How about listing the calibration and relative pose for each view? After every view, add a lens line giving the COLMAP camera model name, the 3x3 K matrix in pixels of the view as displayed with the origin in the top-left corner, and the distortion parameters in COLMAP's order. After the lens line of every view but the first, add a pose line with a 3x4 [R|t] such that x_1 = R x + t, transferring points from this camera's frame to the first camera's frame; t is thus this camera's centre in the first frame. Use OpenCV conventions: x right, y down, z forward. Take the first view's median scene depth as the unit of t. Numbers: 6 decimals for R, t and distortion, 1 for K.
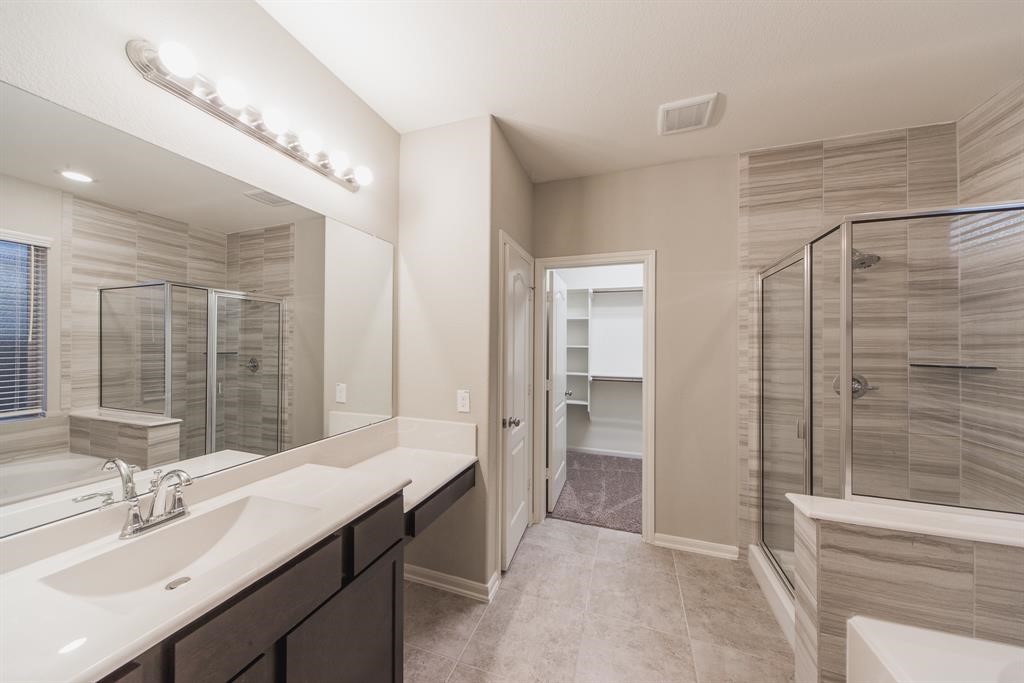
lens RADIAL K [[348.6, 0, 509.3], [0, 348.6, 340.2], [0, 0, 1]] dist [0.004311, -0.000664]
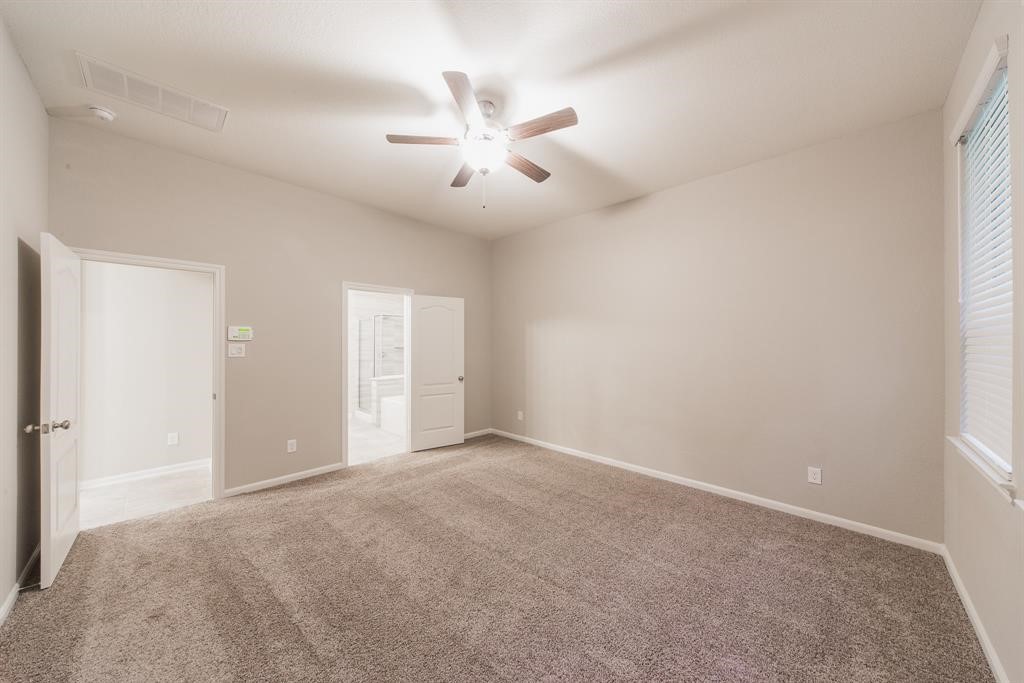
lens RADIAL K [[348.6, 0, 513.9], [0, 348.6, 342.2], [0, 0, 1]] dist [0.004311, -0.000664]
pose [[0.421223, -0.005309, 0.906942, -1.391339], [-0.007615, 0.999927, 0.009390, -0.026768], [-0.906925, -0.010861, 0.421151, -1.417466]]
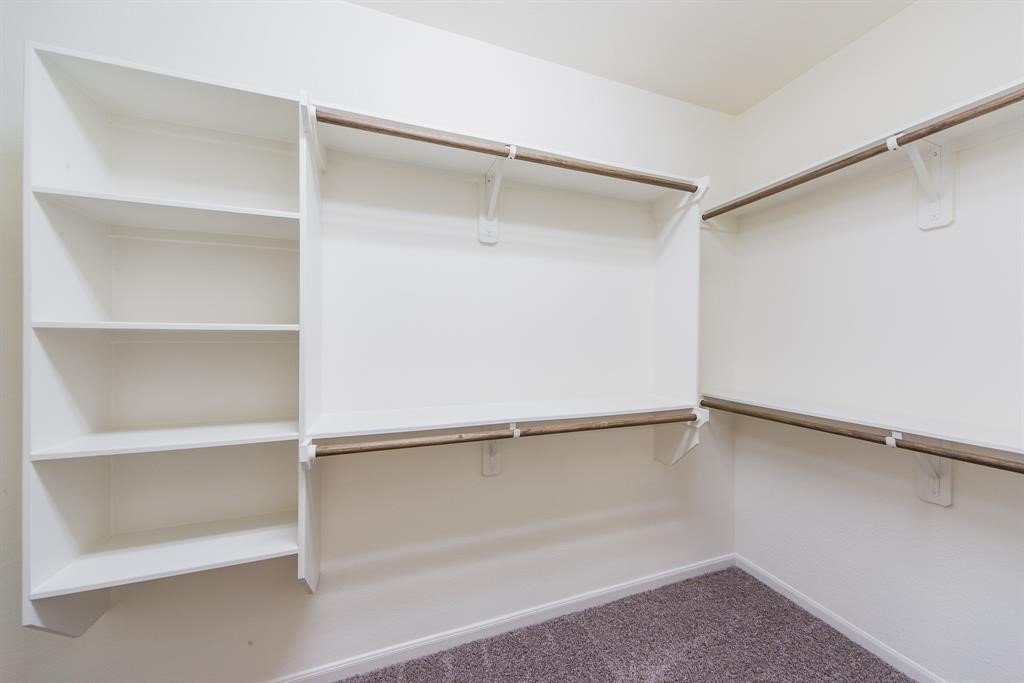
lens RADIAL K [[348.6, 0, 514.9], [0, 348.6, 341.5], [0, 0, 1]] dist [0.004311, -0.000664]
pose [[0.776448, -0.008962, 0.630118, 0.347942], [-0.002105, 0.999856, 0.016816, 0.045034], [-0.630178, -0.014383, 0.776318, 1.296766]]
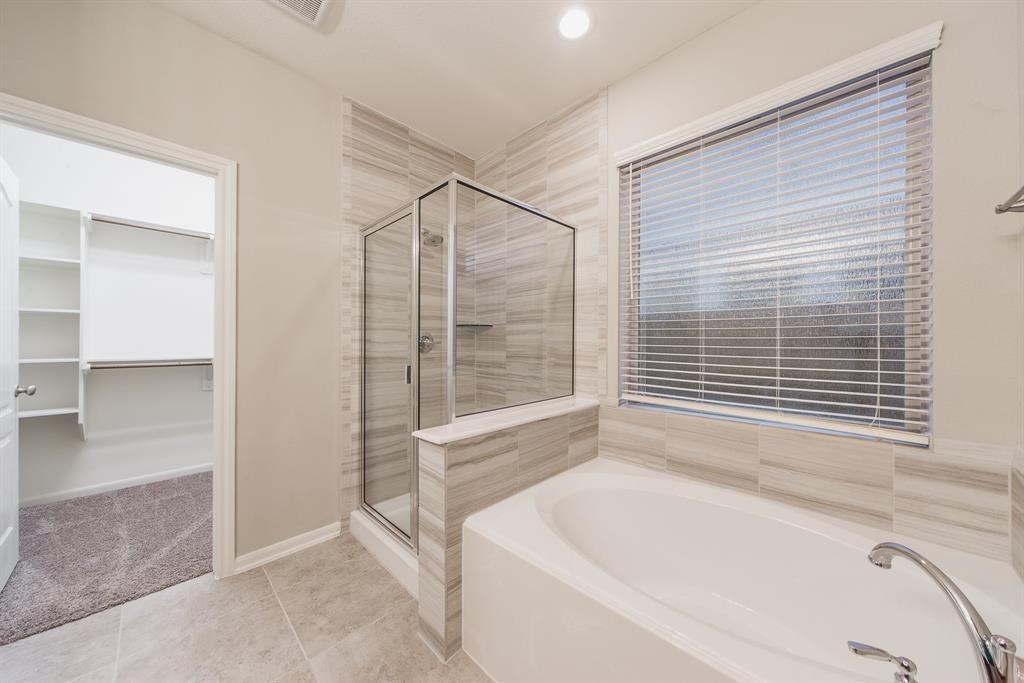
lens RADIAL K [[348.6, 0, 508.2], [0, 348.6, 341.0], [0, 0, 1]] dist [0.004311, -0.000664]
pose [[0.425546, -0.002911, 0.904932, 0.007716], [-0.008284, 0.999940, 0.007112, 0.105728], [-0.904899, -0.010523, 0.425496, 0.210890]]
